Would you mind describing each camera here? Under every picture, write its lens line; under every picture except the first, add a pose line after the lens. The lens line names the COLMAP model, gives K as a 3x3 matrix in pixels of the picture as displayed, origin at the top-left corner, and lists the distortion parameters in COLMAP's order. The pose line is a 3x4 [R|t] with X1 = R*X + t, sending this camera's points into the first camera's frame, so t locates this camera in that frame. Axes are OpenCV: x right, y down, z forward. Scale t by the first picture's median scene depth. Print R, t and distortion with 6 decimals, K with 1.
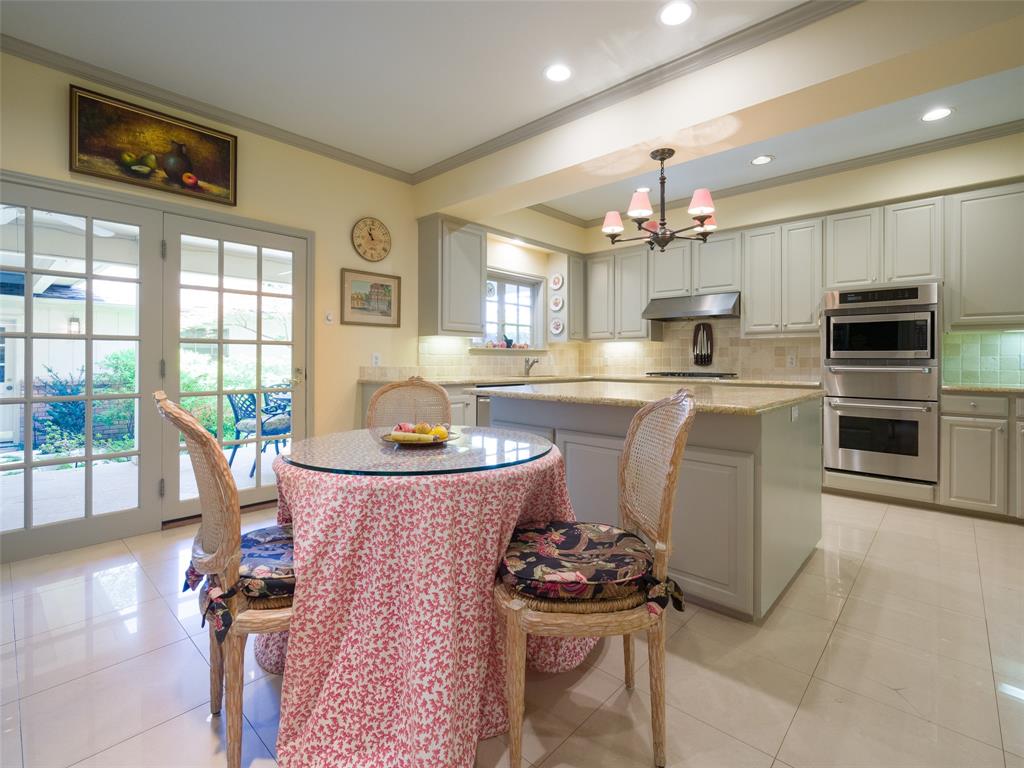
lens RADIAL K [[473.9, 0, 517.9], [0, 473.9, 363.6], [0, 0, 1]] dist [0.001544, -0.000177]
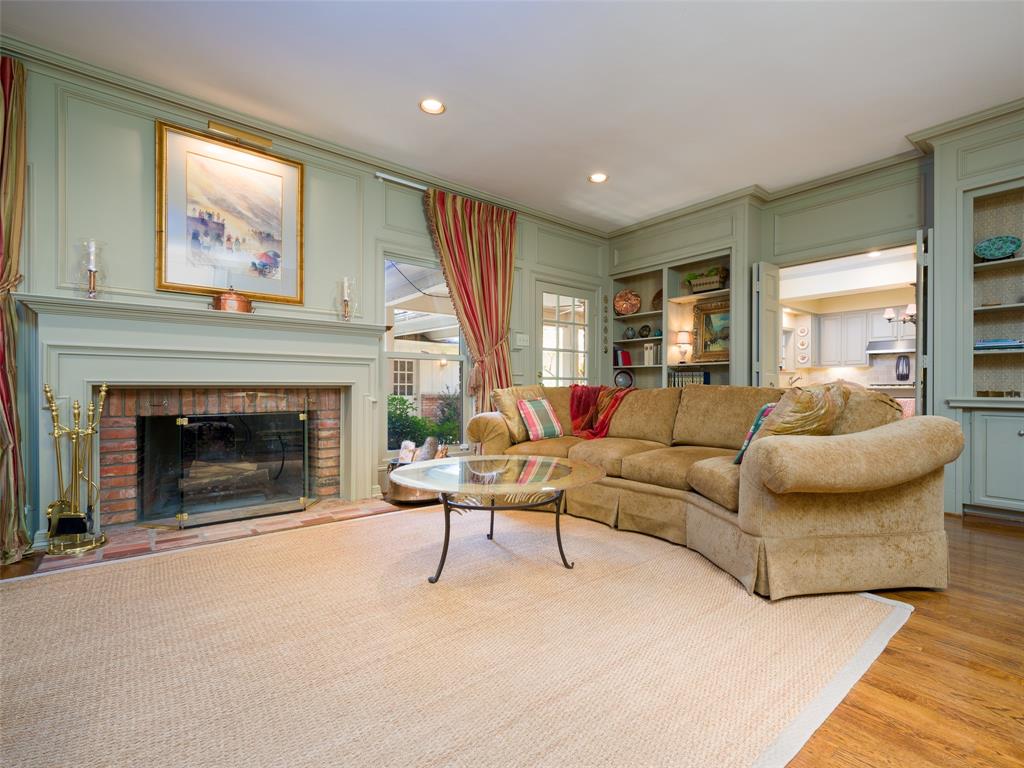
lens RADIAL K [[460.0, 0, 557.5], [0, 460.0, 387.2], [0, 0, 1]] dist [0.001745, 0.000147]
pose [[0.994755, -0.002539, -0.102257, -0.853190], [0.001475, 0.999944, -0.010476, 0.056350], [0.102278, 0.010270, 0.994703, -0.975349]]
